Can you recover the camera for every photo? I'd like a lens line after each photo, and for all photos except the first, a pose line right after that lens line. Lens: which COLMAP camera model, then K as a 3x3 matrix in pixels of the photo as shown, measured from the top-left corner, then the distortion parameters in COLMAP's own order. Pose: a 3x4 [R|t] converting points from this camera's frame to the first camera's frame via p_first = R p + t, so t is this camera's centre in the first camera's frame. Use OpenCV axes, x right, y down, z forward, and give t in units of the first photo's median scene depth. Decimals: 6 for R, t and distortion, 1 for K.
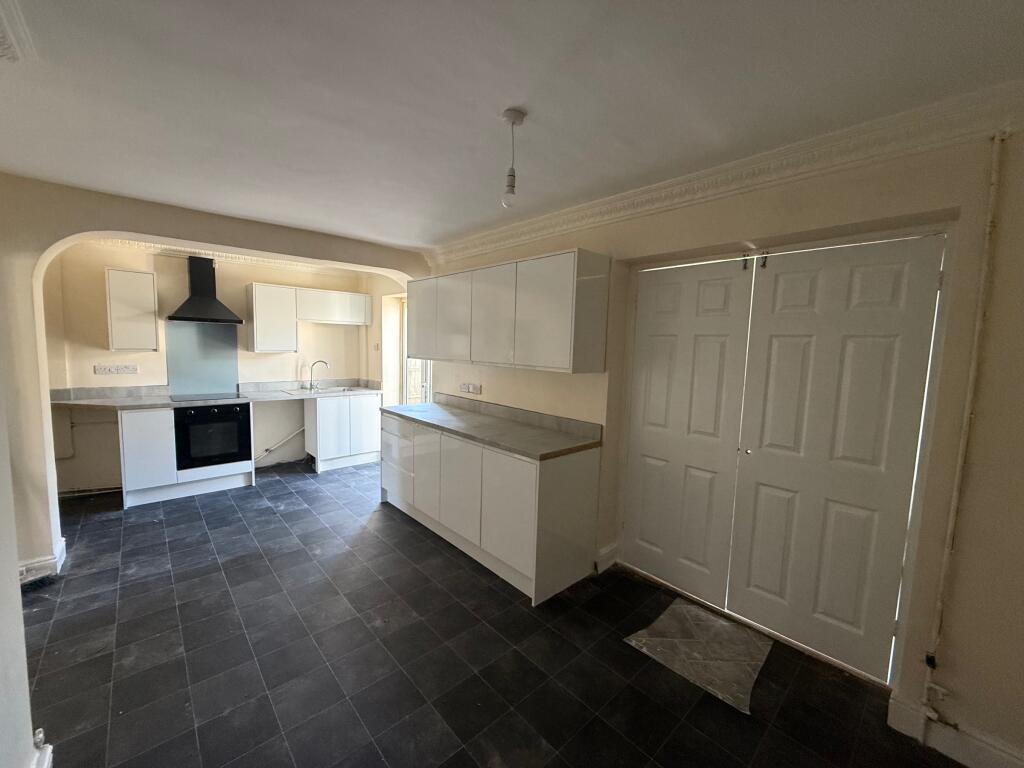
lens RADIAL K [[405.4, 0, 512.0], [0, 405.4, 384.0], [0, 0, 1]] dist [-0.000874, -0.000266]
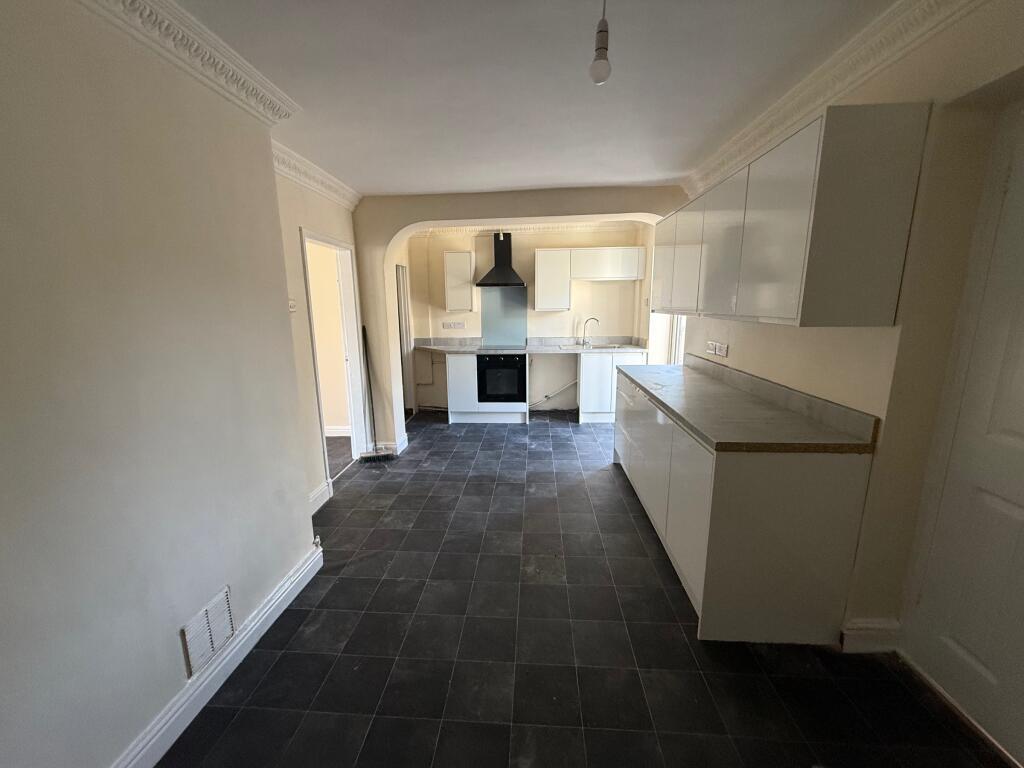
lens RADIAL K [[407.8, 0, 512.0], [0, 407.8, 384.0], [0, 0, 1]] dist [0.000161, 0.000075]
pose [[0.695382, 0.102895, -0.711236, 0.190351], [-0.035936, 0.993437, 0.108586, 0.006034], [0.717741, -0.049949, 0.694516, 0.158162]]
